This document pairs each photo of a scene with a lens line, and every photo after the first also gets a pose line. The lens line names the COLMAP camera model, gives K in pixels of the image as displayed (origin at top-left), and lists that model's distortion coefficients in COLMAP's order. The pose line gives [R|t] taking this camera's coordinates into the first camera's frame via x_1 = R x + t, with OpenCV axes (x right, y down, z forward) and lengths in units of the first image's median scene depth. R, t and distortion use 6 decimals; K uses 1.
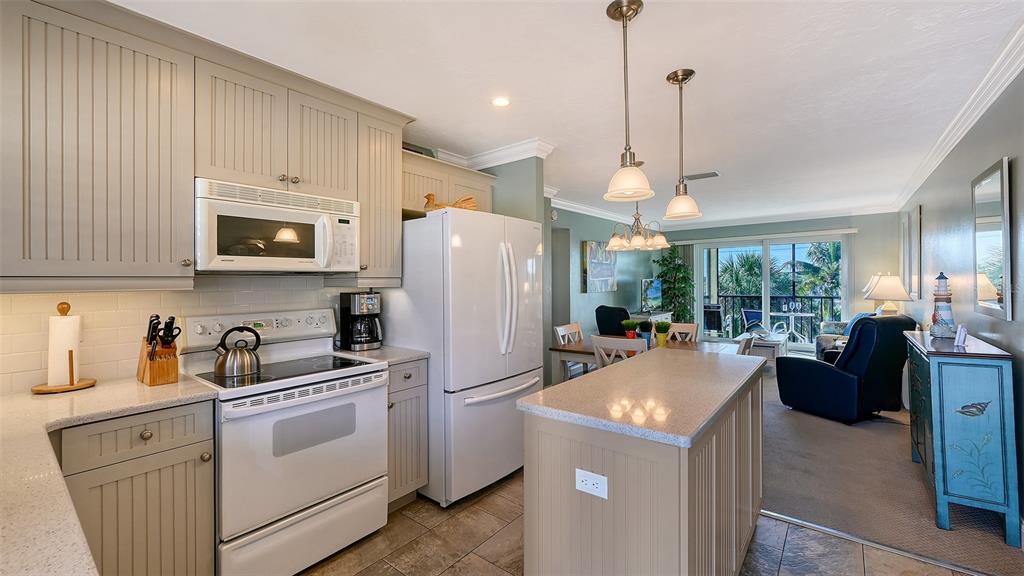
lens RADIAL K [[405.8, 0, 517.4], [0, 405.8, 283.4], [0, 0, 1]] dist [-0.000449, -0.000311]
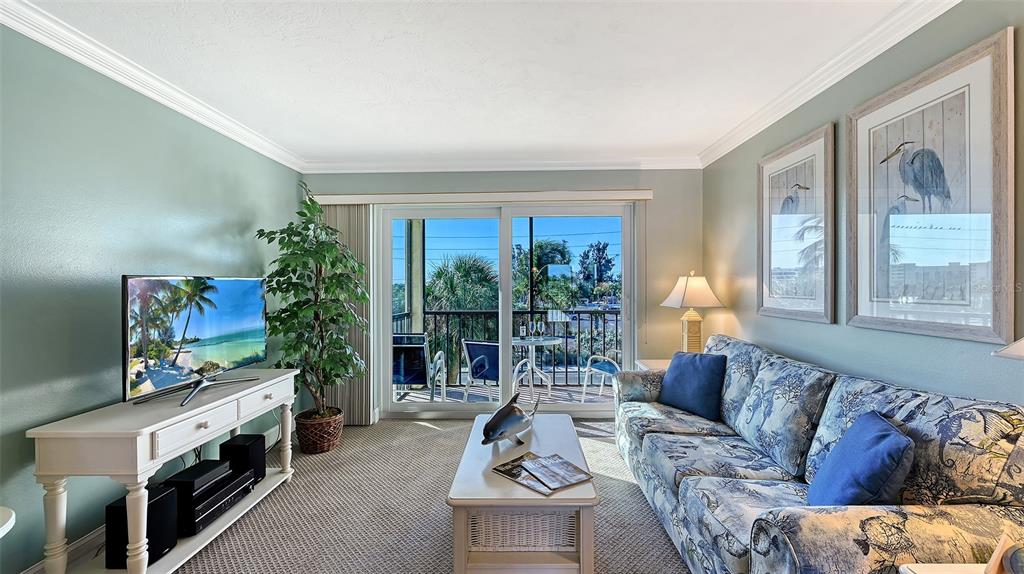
lens RADIAL K [[410.1, 0, 520.7], [0, 410.1, 285.9], [0, 0, 1]] dist [0.001434, 0.000012]
pose [[0.785604, 0.008748, 0.618667, 0.307050], [-0.000841, 0.999914, -0.013071, -0.000174], [-0.618729, 0.009749, 0.785544, 0.580650]]
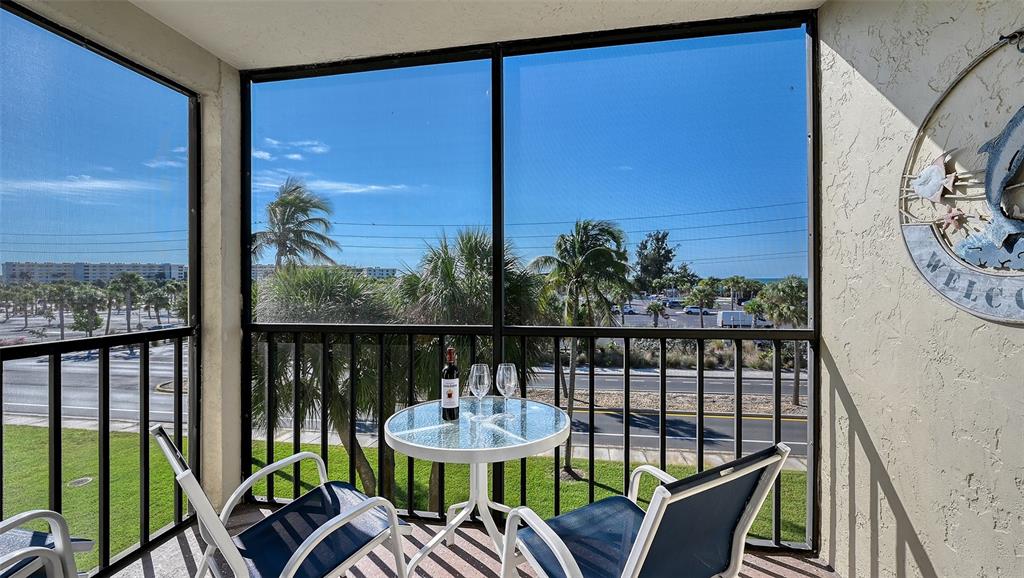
lens RADIAL K [[418.1, 0, 506.8], [0, 418.1, 275.6], [0, 0, 1]] dist [0.000761, -0.000020]
pose [[0.873545, 0.010808, 0.486623, 0.621336], [-0.001767, 0.999817, -0.019034, 0.003880], [-0.486739, 0.015767, 0.873405, 0.889499]]
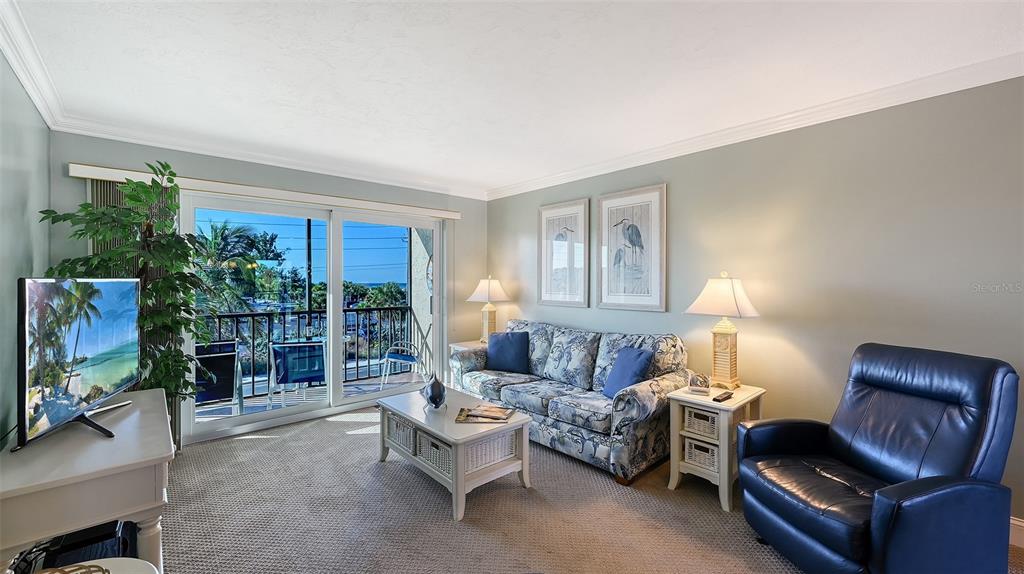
lens RADIAL K [[405.8, 0, 517.4], [0, 405.8, 282.4], [0, 0, 1]] dist [-0.000449, -0.000311]
pose [[0.158976, 0.012072, 0.987209, 0.131323], [0.005297, 0.999900, -0.013081, -0.003629], [-0.987268, 0.007309, 0.158896, 0.675124]]
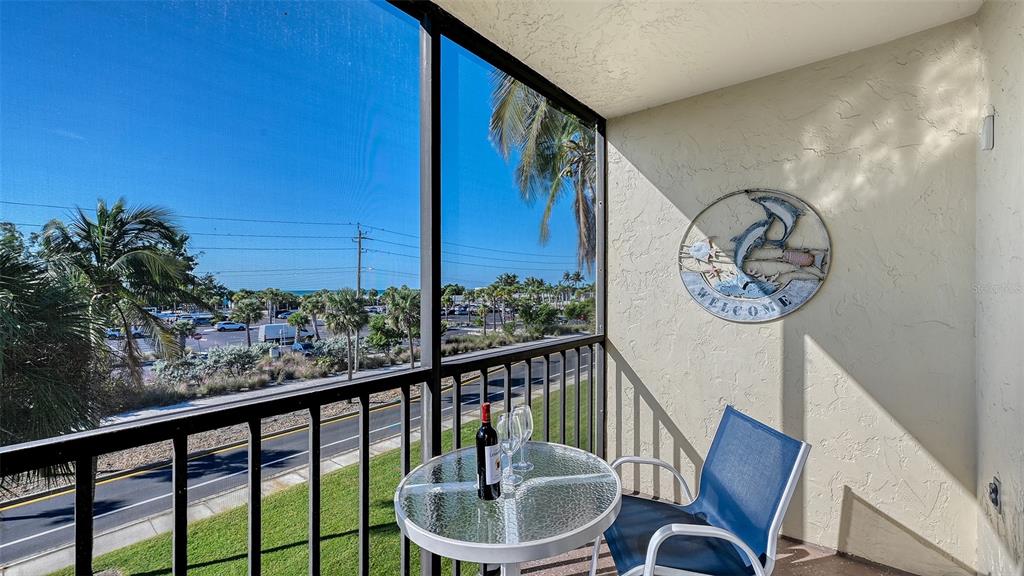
lens RADIAL K [[413.4, 0, 524.2], [0, 413.4, 290.0], [0, 0, 1]] dist [-0.002861, -0.000404]
pose [[0.010630, 0.011134, 0.999882, 0.536495], [0.007584, 0.999908, -0.011215, -0.004335], [-0.999915, 0.007703, 0.010545, 1.081034]]
